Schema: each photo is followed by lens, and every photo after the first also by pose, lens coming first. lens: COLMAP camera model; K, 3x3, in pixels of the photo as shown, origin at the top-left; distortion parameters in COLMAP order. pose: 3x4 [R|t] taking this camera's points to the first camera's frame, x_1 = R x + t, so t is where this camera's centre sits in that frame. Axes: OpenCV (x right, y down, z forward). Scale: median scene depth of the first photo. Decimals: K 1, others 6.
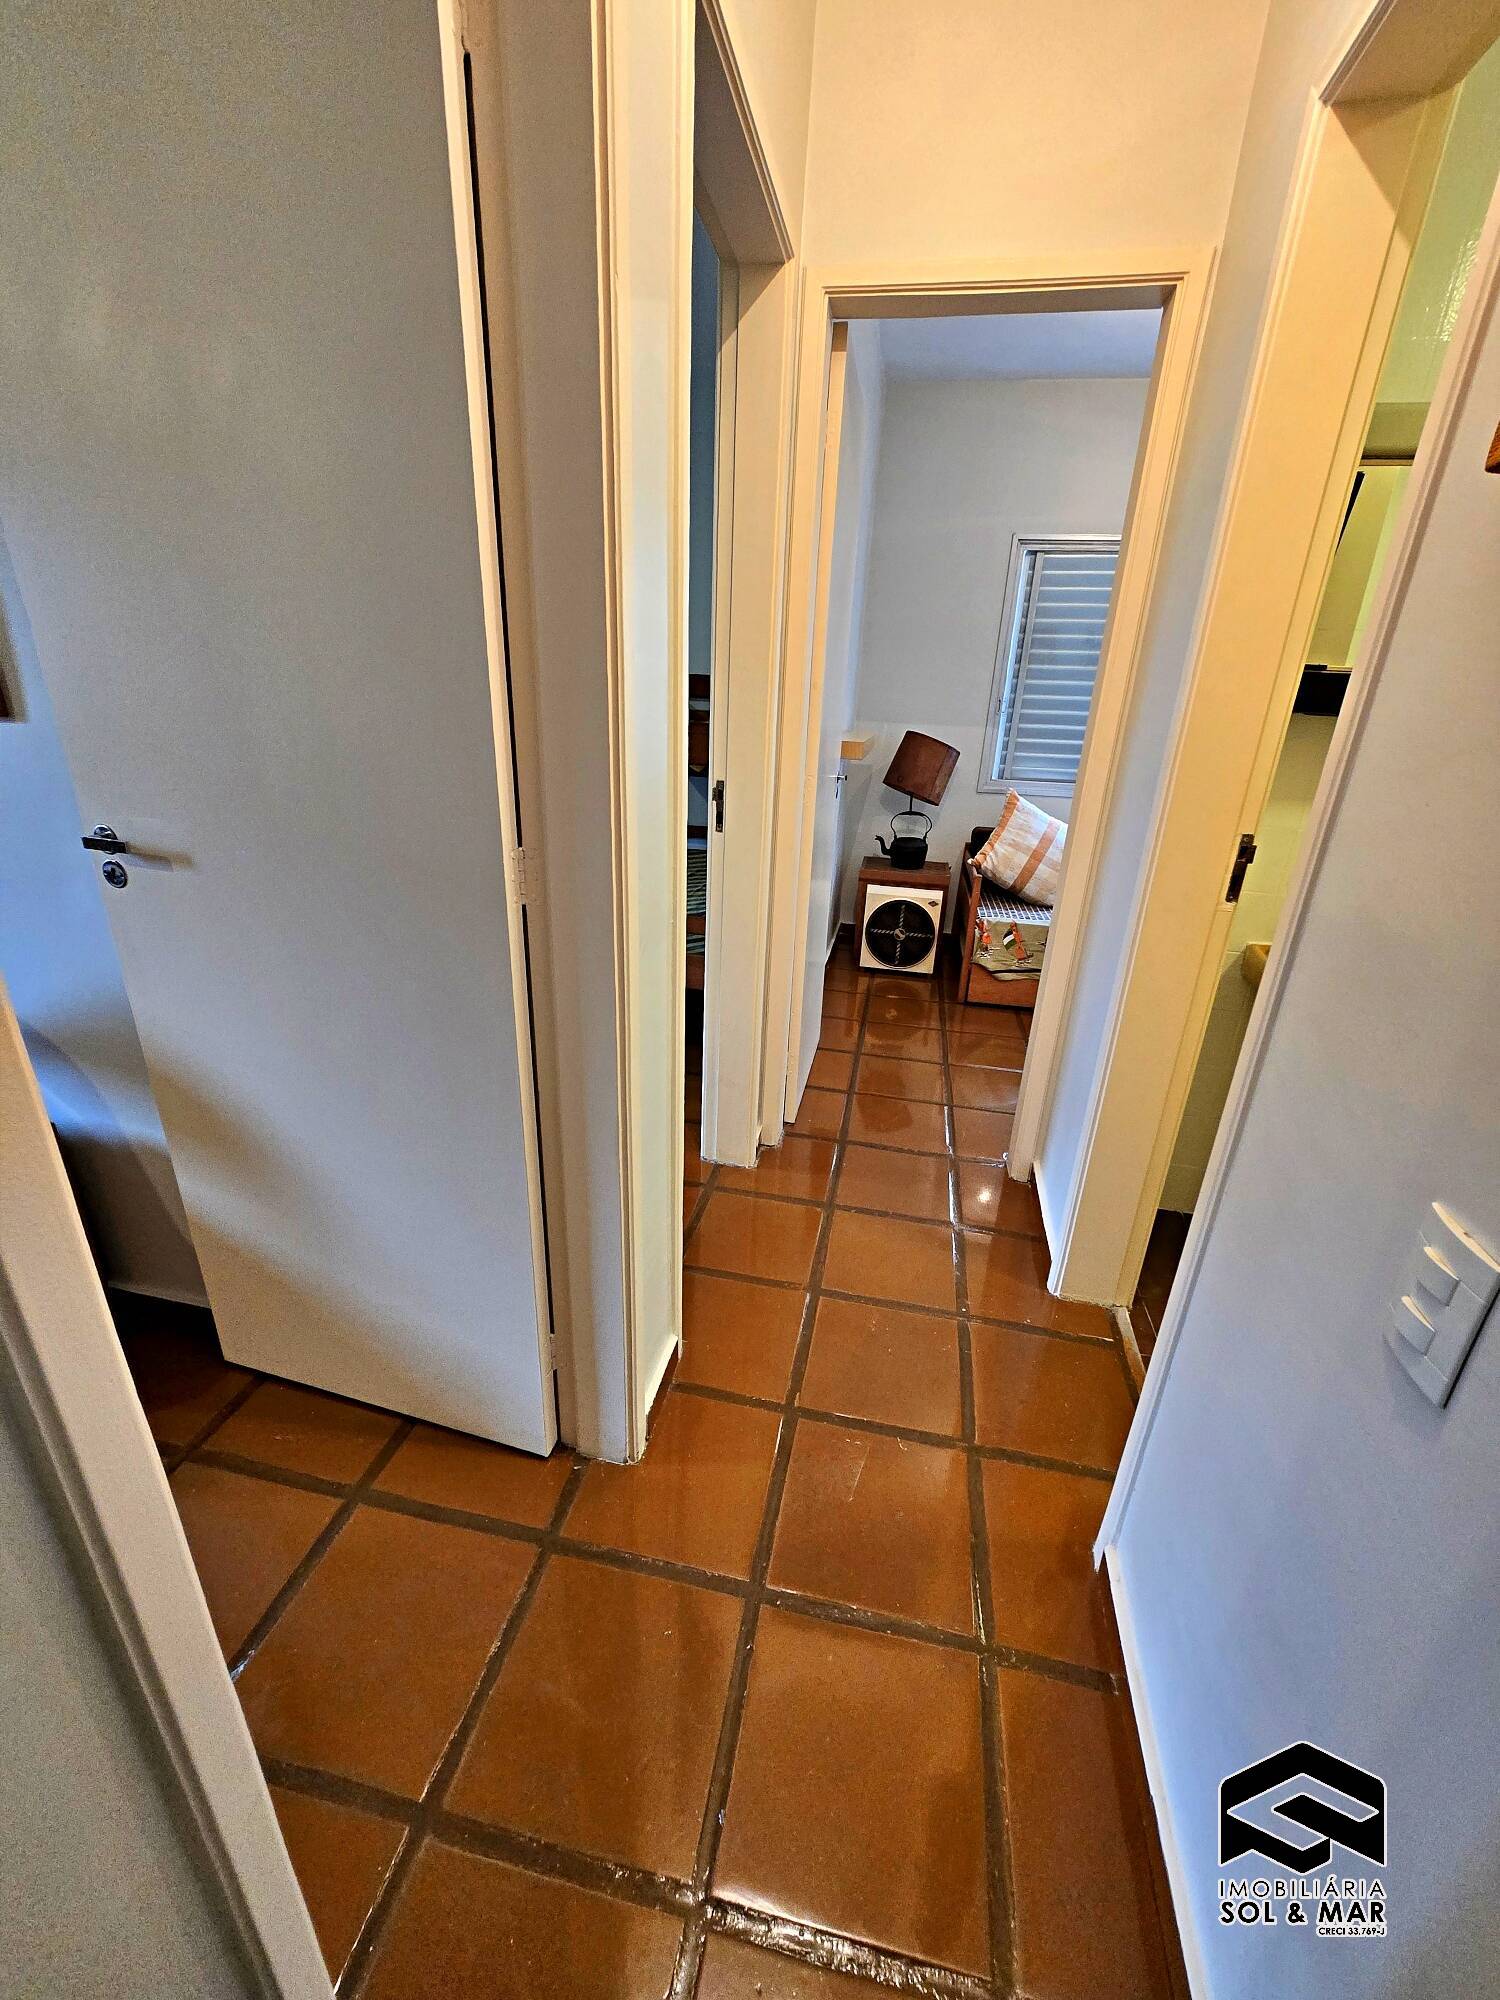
lens RADIAL K [[791.6, 0, 754.3], [0, 791.6, 1011.7], [0, 0, 1]] dist [0.001126, -0.000045]
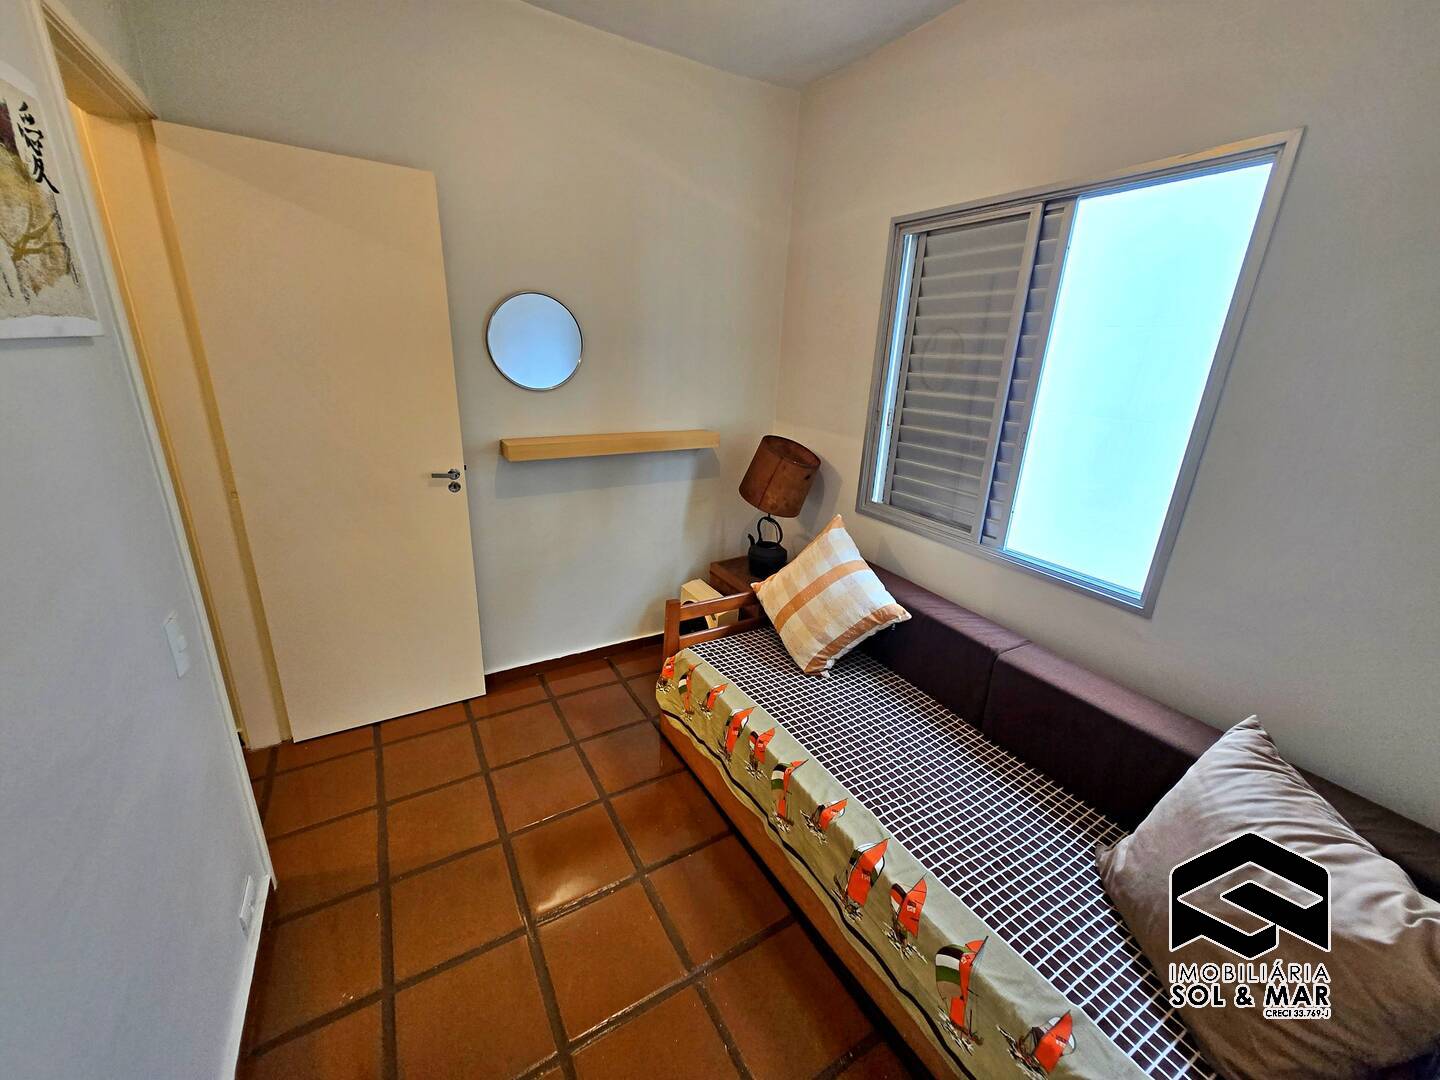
lens RADIAL K [[561.6, 0, 738.0], [0, 561.6, 537.9], [0, 0, 1]] dist [-0.000821, -0.000204]
pose [[0.685178, 0.227055, -0.692082, 0.663006], [-0.289798, 0.956708, 0.026965, -0.244527], [0.668243, 0.182088, 0.721315, 0.512434]]
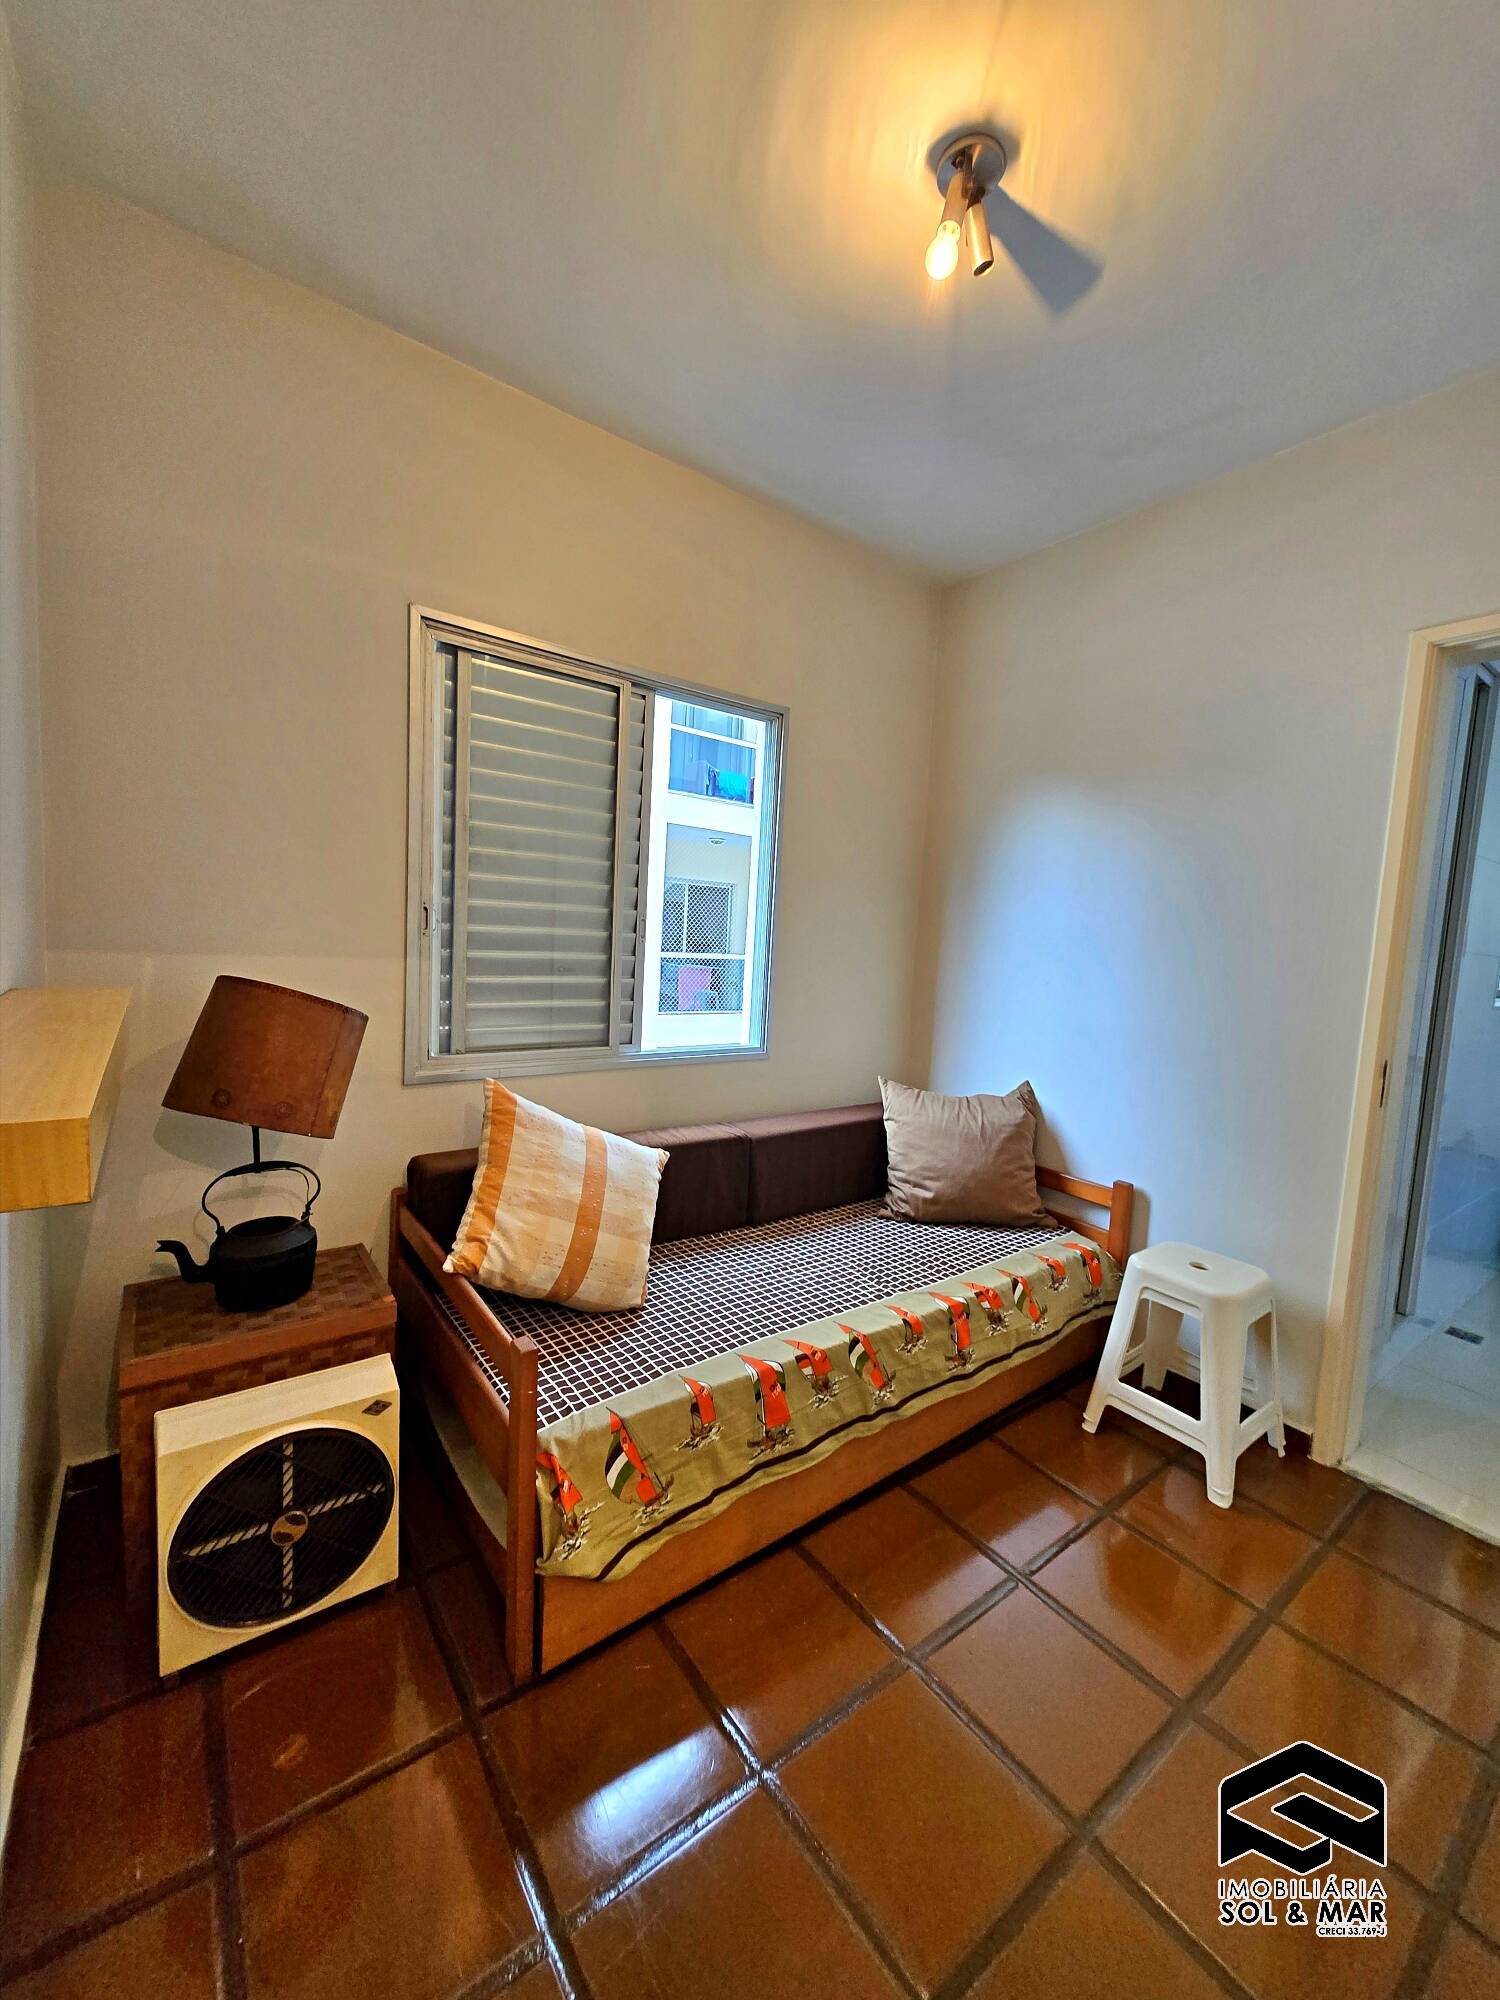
lens RADIAL K [[780.0, 0, 761.5], [0, 780.0, 1000.1], [0, 0, 1]] dist [-0.000821, -0.000204]
pose [[0.664773, -0.069537, 0.743802, 0.081106], [0.249812, 0.959032, -0.133610, -0.222265], [-0.704040, 0.274630, 0.654909, 0.553968]]
